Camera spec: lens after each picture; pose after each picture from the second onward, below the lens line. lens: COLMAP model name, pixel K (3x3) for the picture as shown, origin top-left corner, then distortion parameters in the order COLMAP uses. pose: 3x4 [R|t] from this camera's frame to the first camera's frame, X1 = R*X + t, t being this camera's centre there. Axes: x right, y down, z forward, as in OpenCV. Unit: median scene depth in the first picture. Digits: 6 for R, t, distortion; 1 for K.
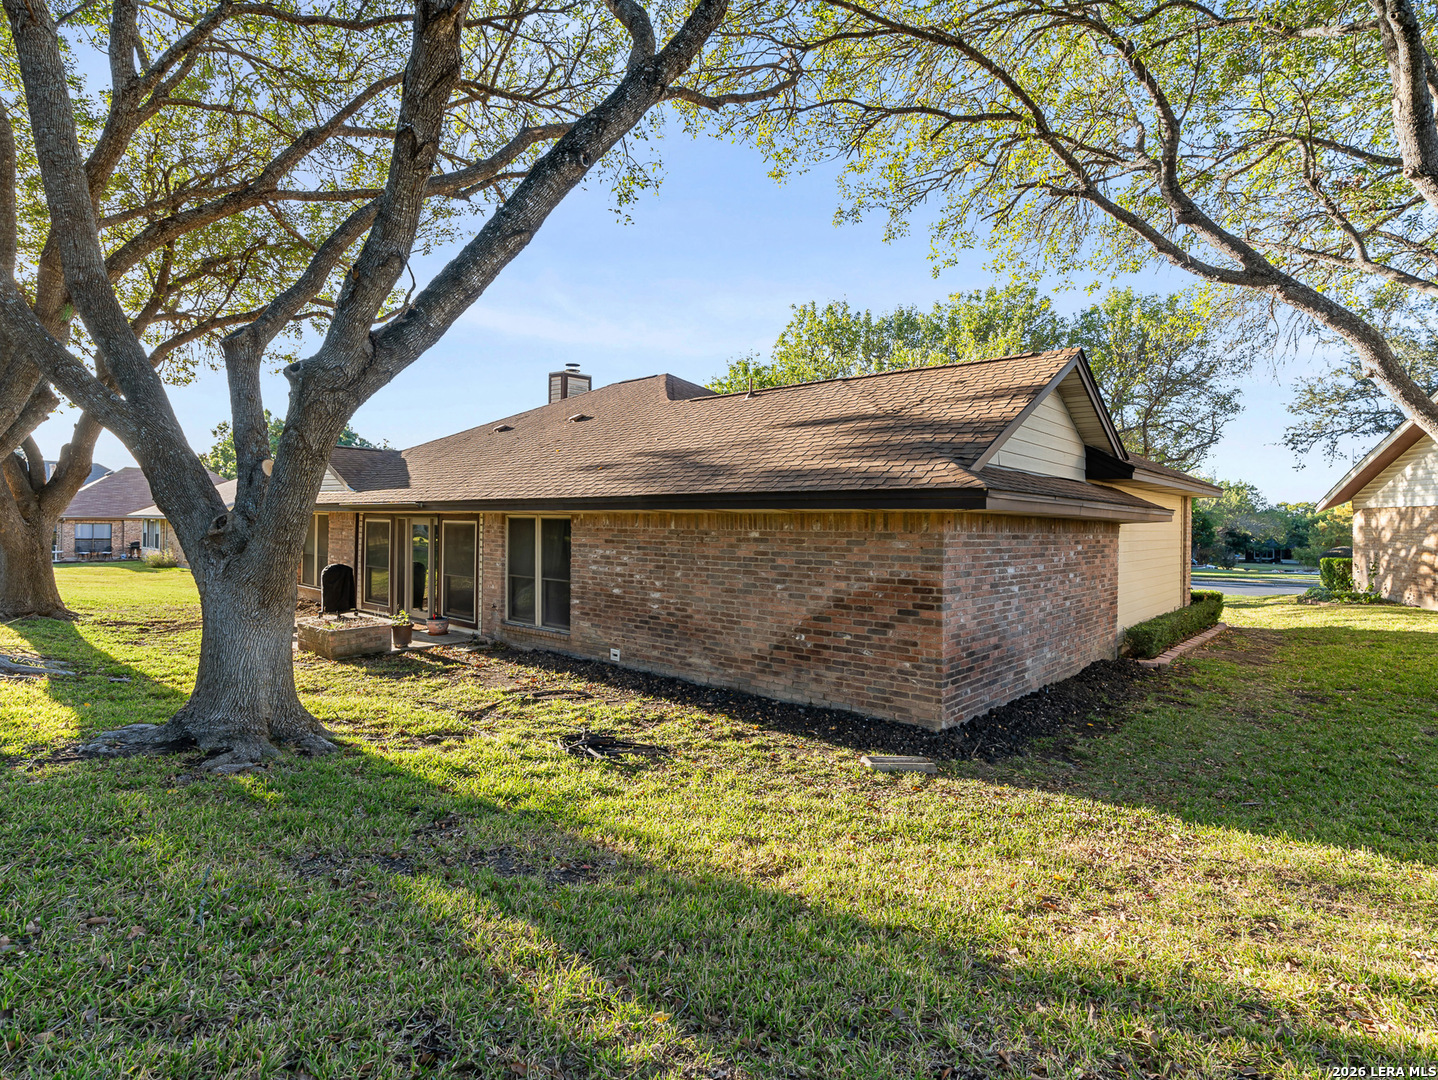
lens RADIAL K [[722.1, 0, 719.0], [0, 722.1, 540.0], [0, 0, 1]] dist [-0.003230, -0.000255]
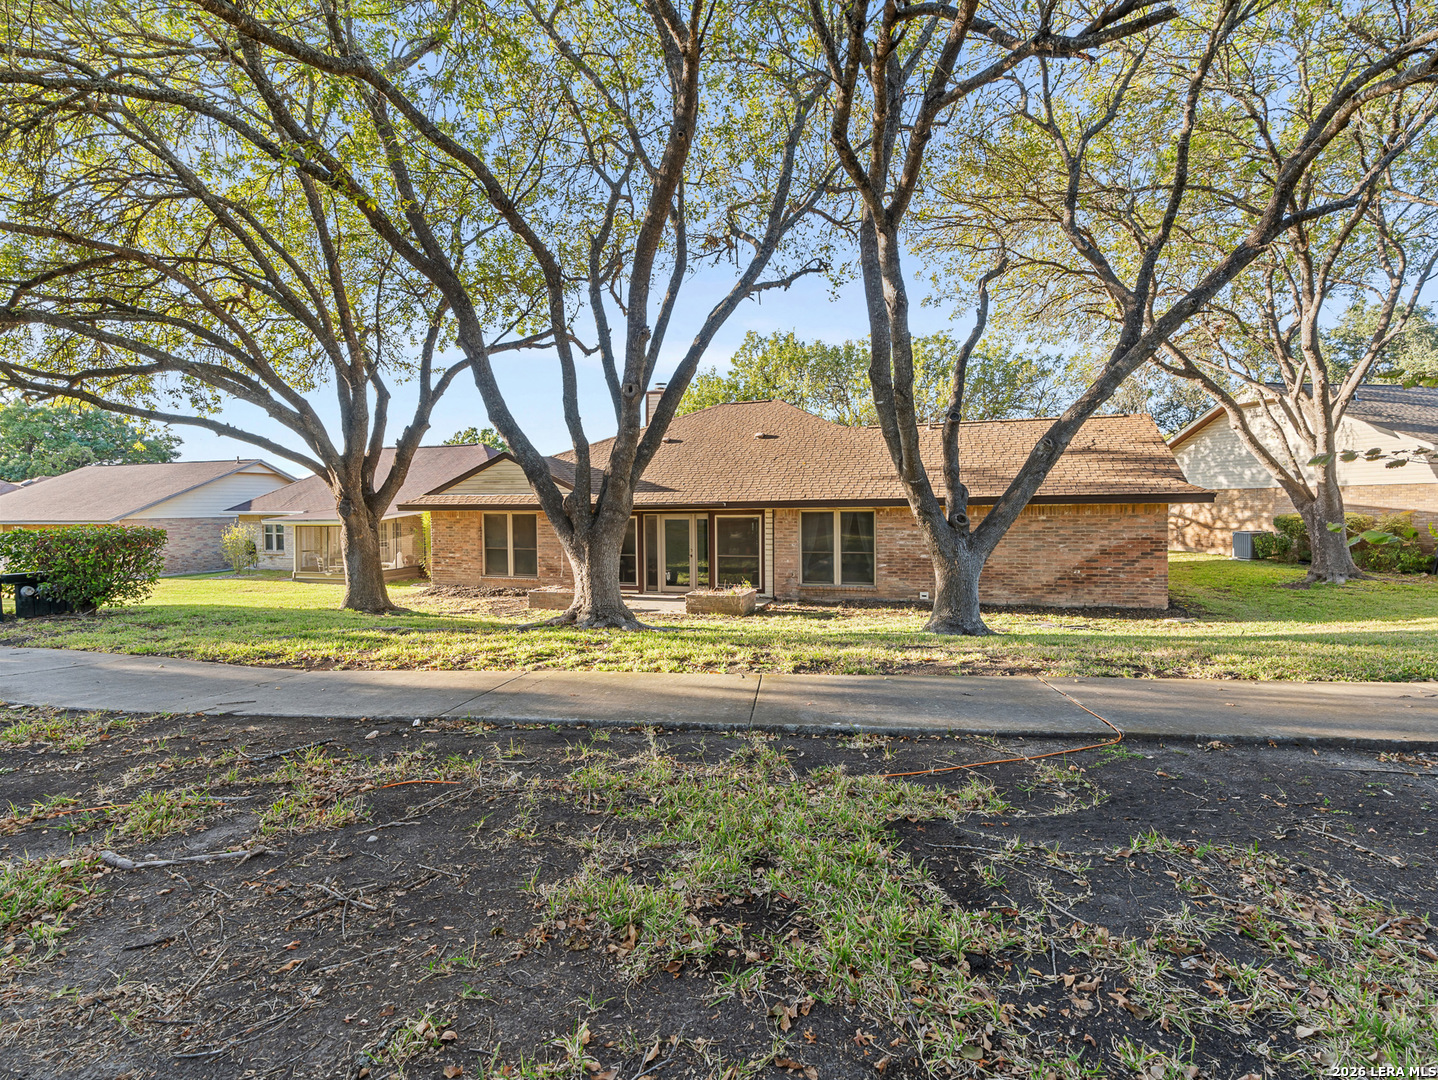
lens RADIAL K [[722.1, 0, 719.0], [0, 722.1, 540.0], [0, 0, 1]] dist [-0.003230, -0.000255]
pose [[0.928225, -0.042907, 0.369536, -1.152838], [0.034116, 0.998959, 0.030294, -0.028843], [-0.370451, -0.015513, 0.928722, -0.316713]]
